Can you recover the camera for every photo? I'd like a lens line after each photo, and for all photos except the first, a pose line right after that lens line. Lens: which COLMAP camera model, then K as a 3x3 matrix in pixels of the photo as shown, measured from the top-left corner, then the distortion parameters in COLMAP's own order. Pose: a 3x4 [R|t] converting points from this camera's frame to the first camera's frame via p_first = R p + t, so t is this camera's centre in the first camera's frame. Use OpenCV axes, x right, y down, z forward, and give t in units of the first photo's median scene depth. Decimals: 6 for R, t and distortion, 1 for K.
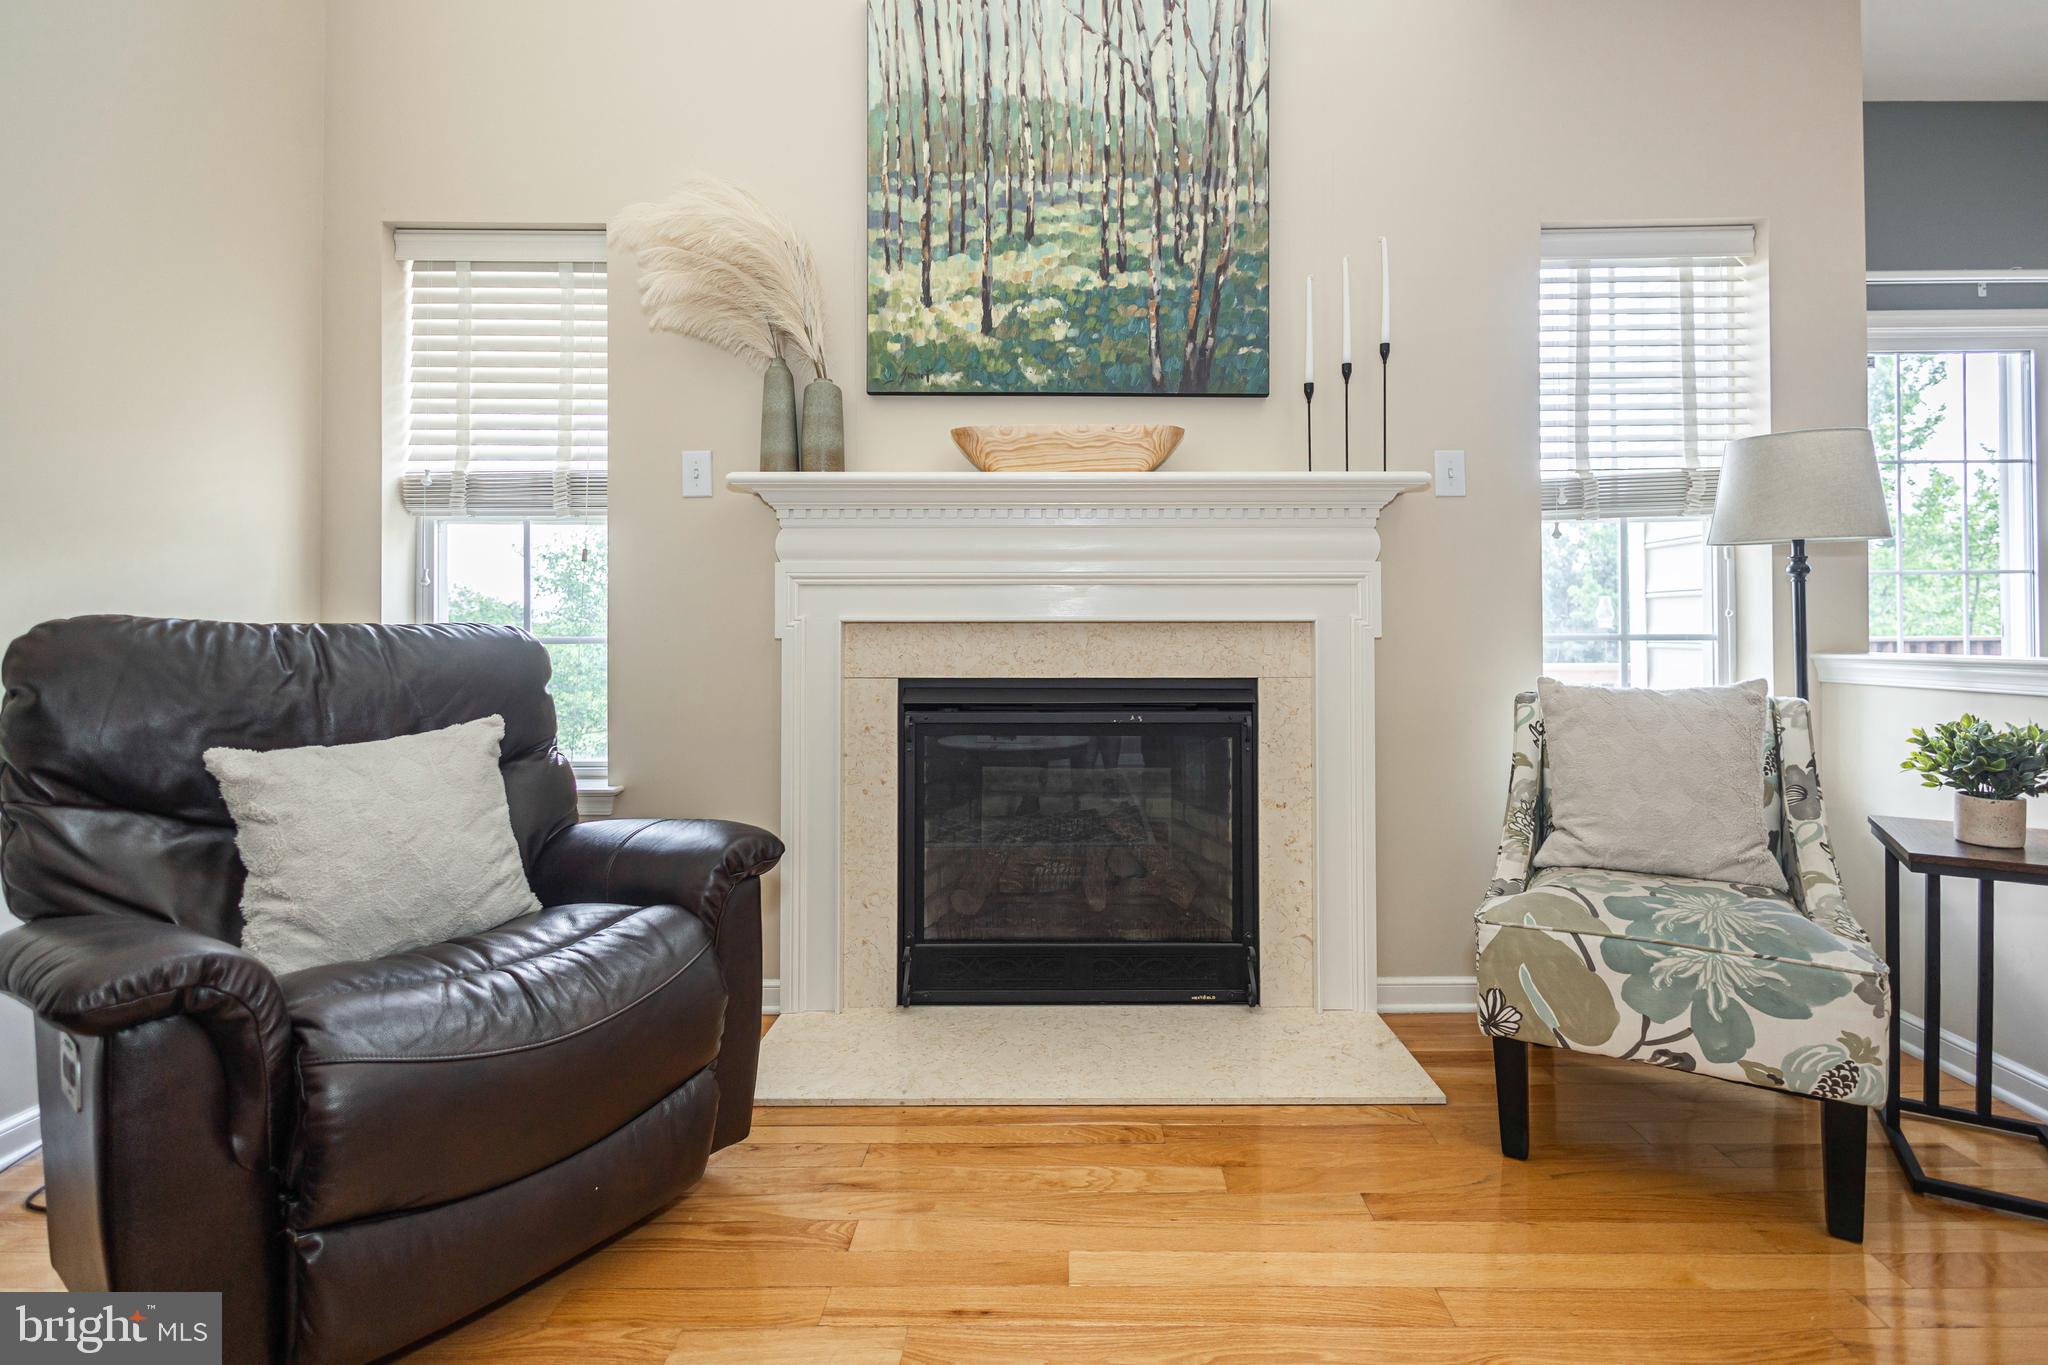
lens RADIAL K [[979.0, 0, 1070.5], [0, 979.0, 625.5], [0, 0, 1]] dist [0.006040, 0.001142]
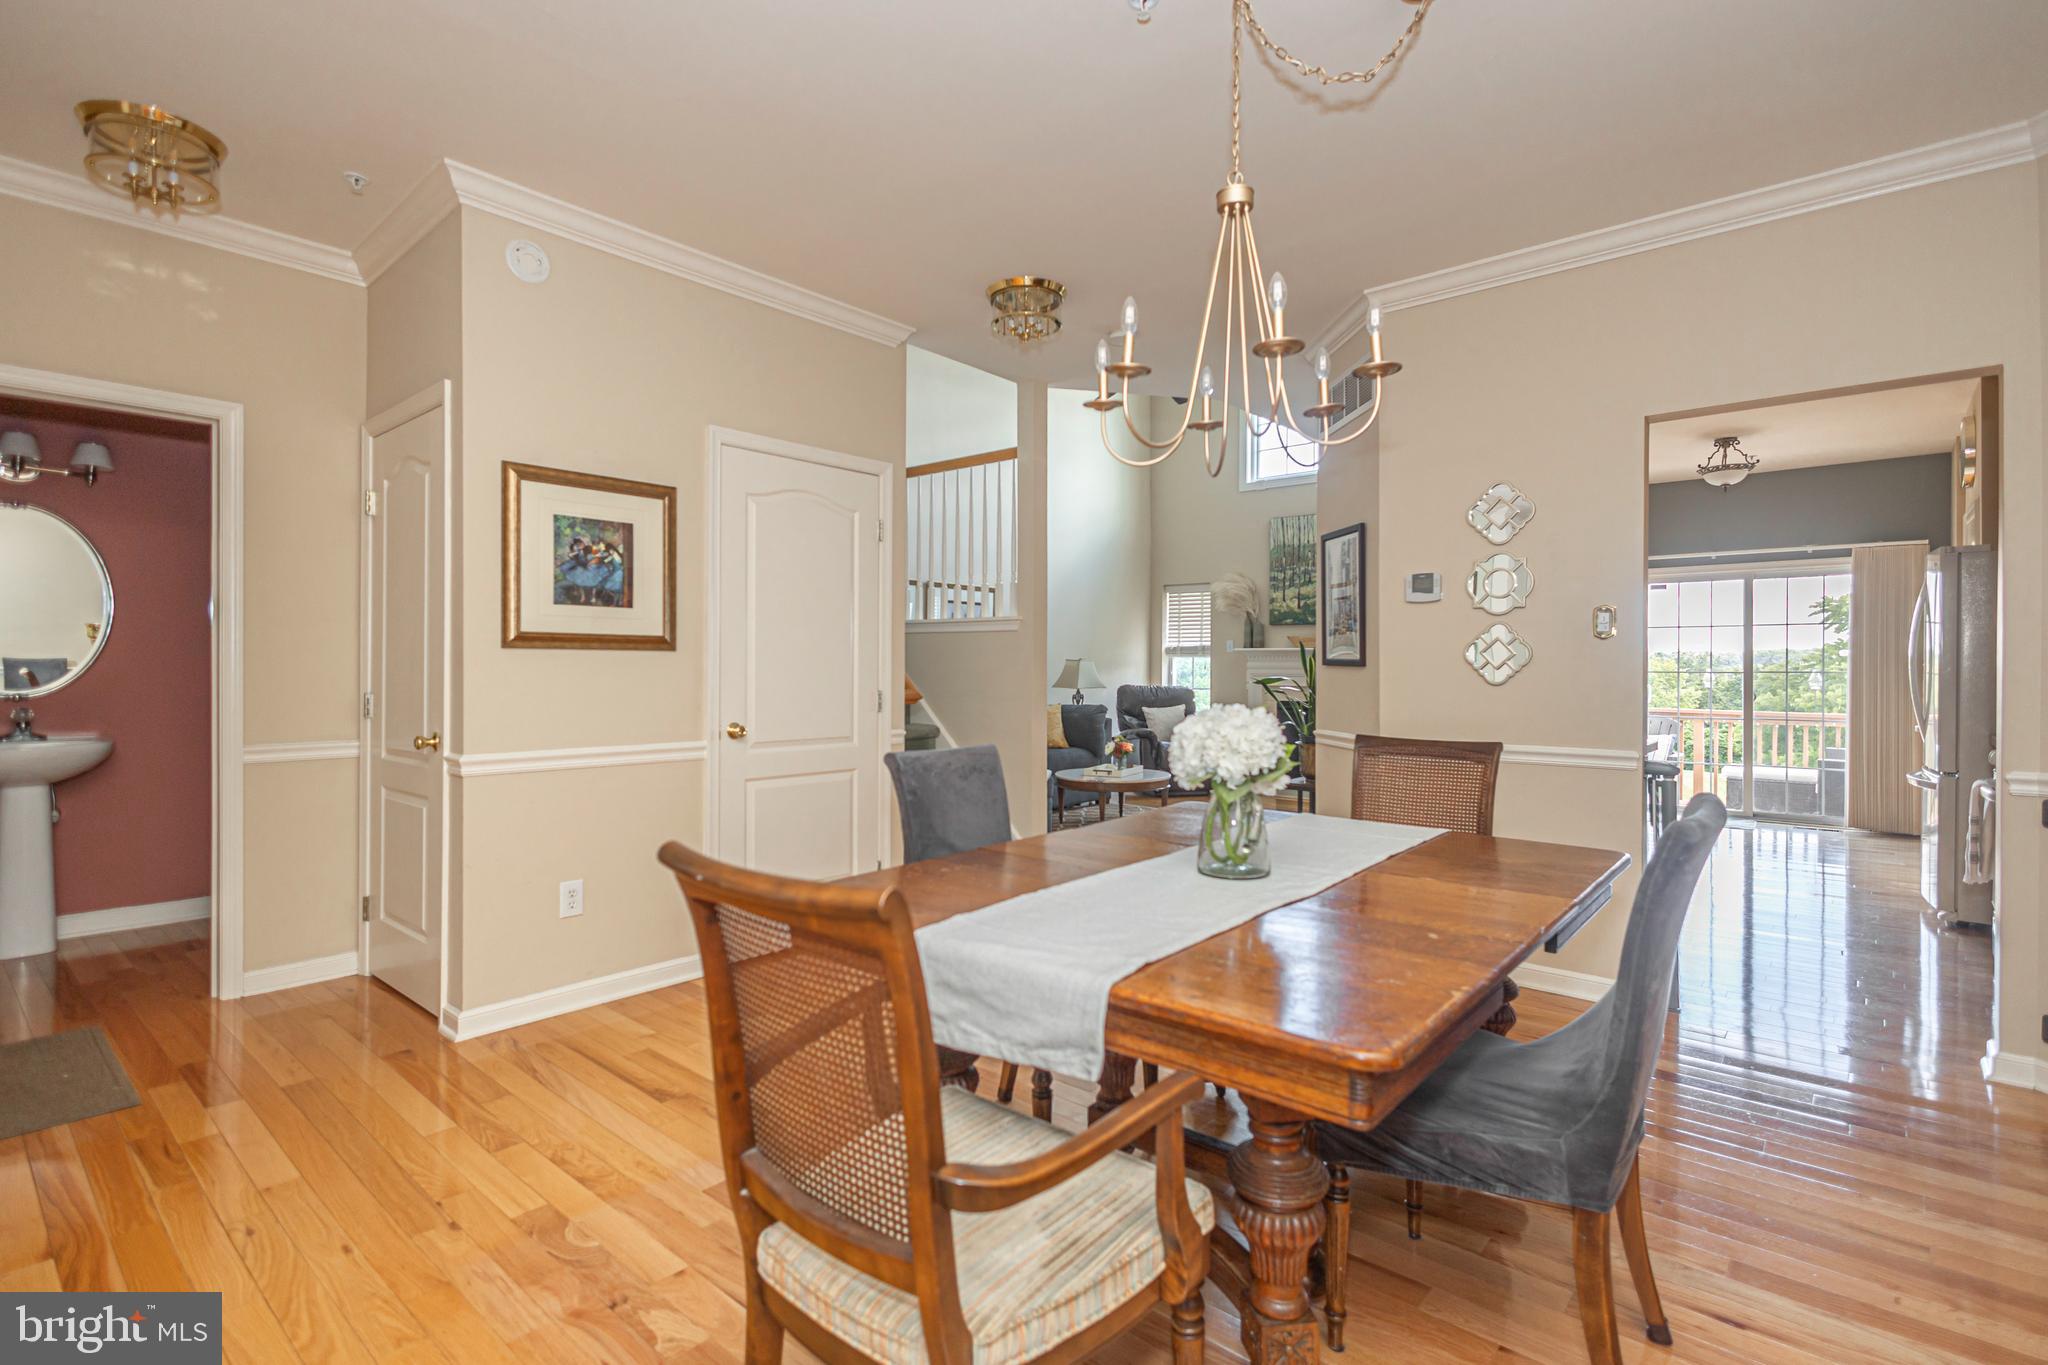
lens RADIAL K [[979.0, 0, 1037.0], [0, 979.0, 670.7], [0, 0, 1]] dist [0.006040, 0.001142]
pose [[0.761685, 0.008115, -0.647896, 1.575197], [0.002647, 0.999874, 0.015635, -0.121979], [0.647942, -0.013624, 0.761568, -2.493149]]
